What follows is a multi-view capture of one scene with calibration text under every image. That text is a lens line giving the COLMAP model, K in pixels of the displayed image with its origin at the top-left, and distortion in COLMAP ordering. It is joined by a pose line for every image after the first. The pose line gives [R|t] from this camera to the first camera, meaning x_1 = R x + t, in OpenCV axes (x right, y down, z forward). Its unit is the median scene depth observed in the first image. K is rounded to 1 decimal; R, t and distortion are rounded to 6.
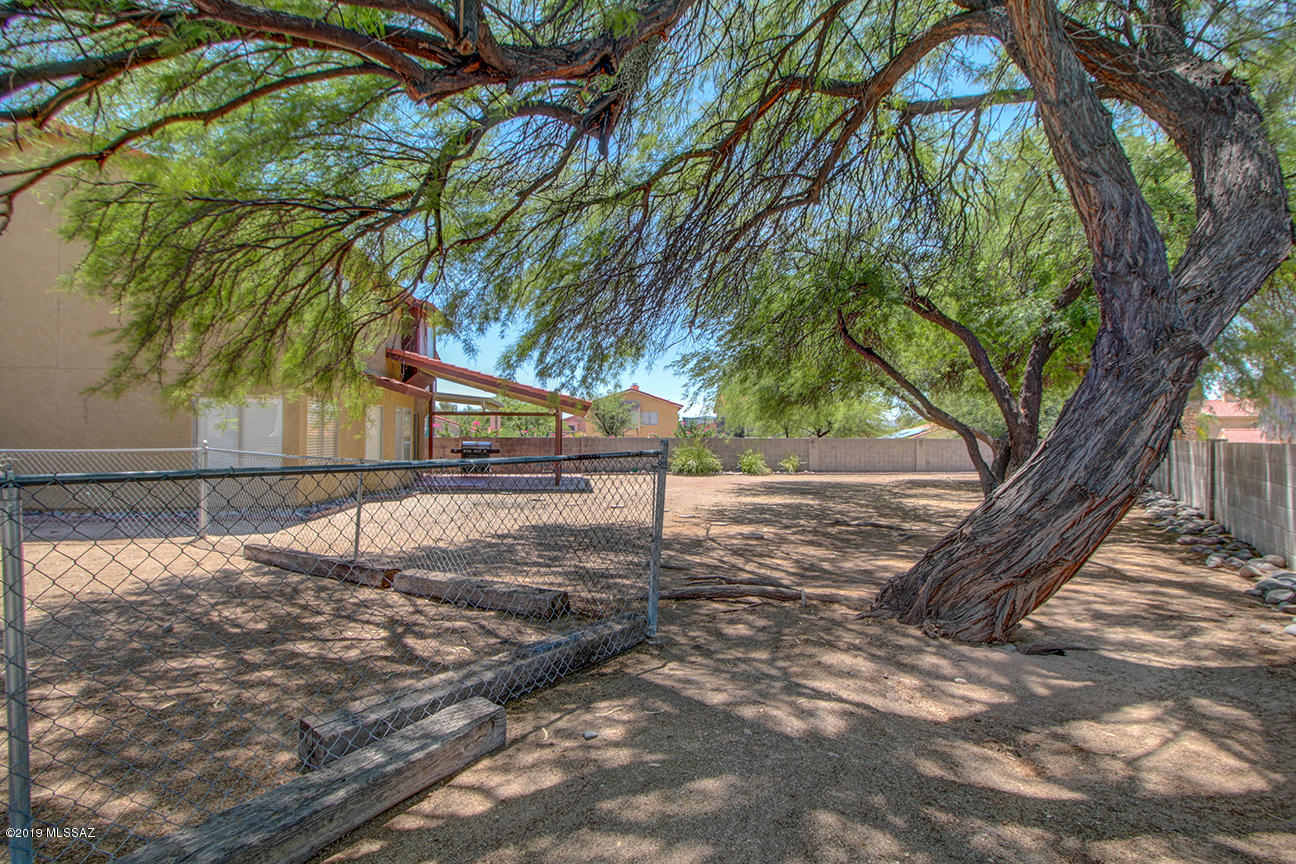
lens RADIAL K [[592.3, 0, 646.6], [0, 592.3, 409.1], [0, 0, 1]] dist [0.000769, 0.000026]
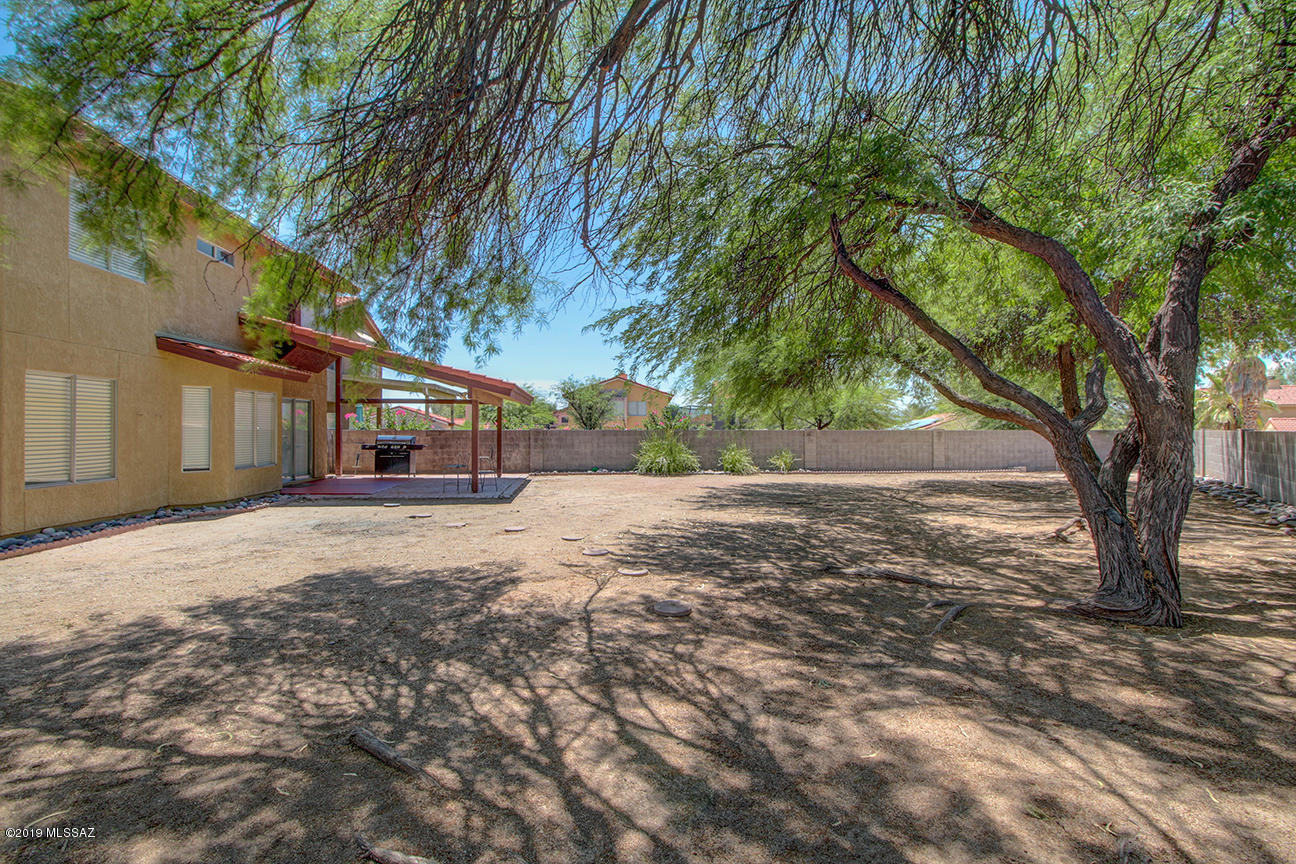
lens RADIAL K [[597.7, 0, 648.0], [0, 597.7, 432.0], [0, 0, 1]] dist [-0.000689, 0.000095]
pose [[0.999977, -0.003241, -0.005910, 0.088340], [0.003543, 0.998643, 0.051960, 0.011182], [0.005734, -0.051980, 0.998632, 0.240070]]
